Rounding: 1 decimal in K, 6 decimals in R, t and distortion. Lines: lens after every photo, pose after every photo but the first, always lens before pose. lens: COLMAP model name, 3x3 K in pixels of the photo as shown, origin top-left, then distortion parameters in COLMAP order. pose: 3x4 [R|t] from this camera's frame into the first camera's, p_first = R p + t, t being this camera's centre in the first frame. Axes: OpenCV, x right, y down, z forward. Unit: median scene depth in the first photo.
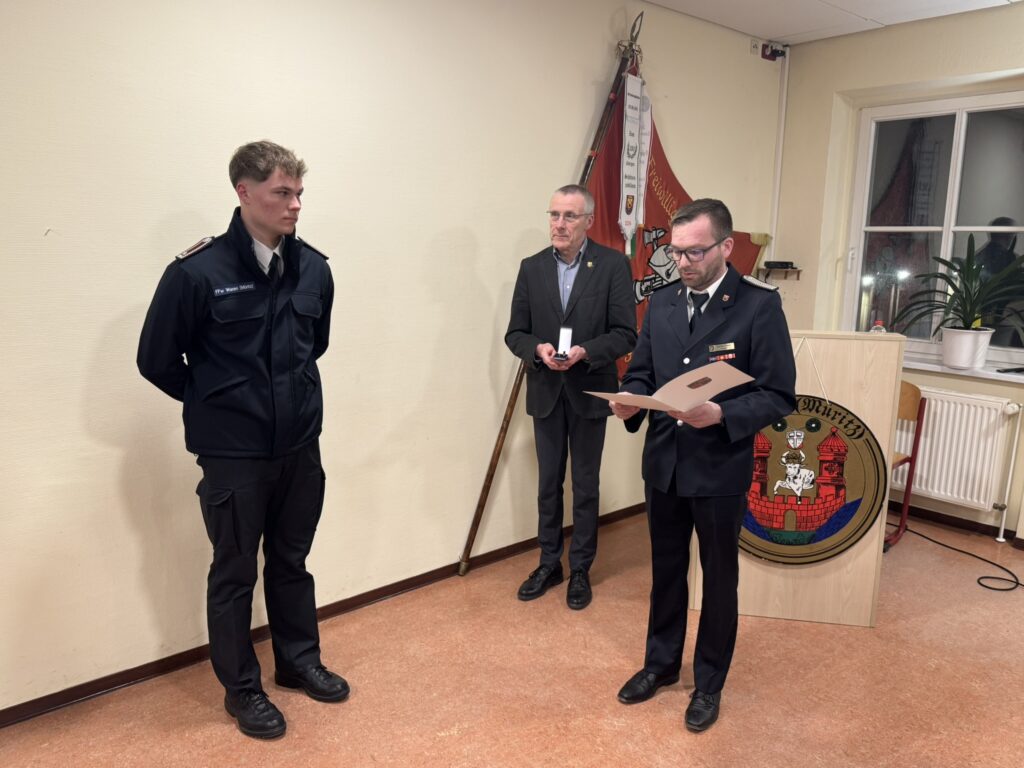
lens RADIAL K [[782.0, 0, 518.3], [0, 782.0, 388.9], [0, 0, 1]] dist [0.059566, -0.088047]
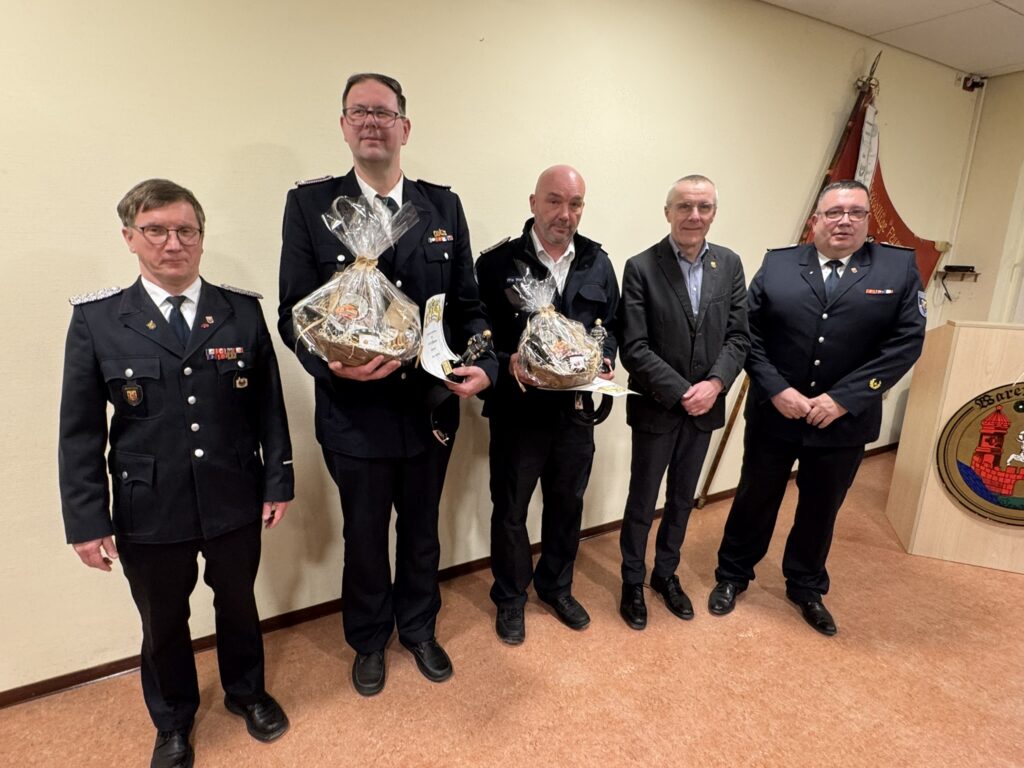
lens RADIAL K [[571.5, 0, 502.9], [0, 571.5, 388.2], [0, 0, 1]] dist [0.000558, -0.001022]
pose [[0.980514, 0.051613, -0.189549, -0.250091], [-0.041914, 0.997616, 0.054826, 0.004440], [0.191926, -0.045813, 0.980339, 0.032218]]
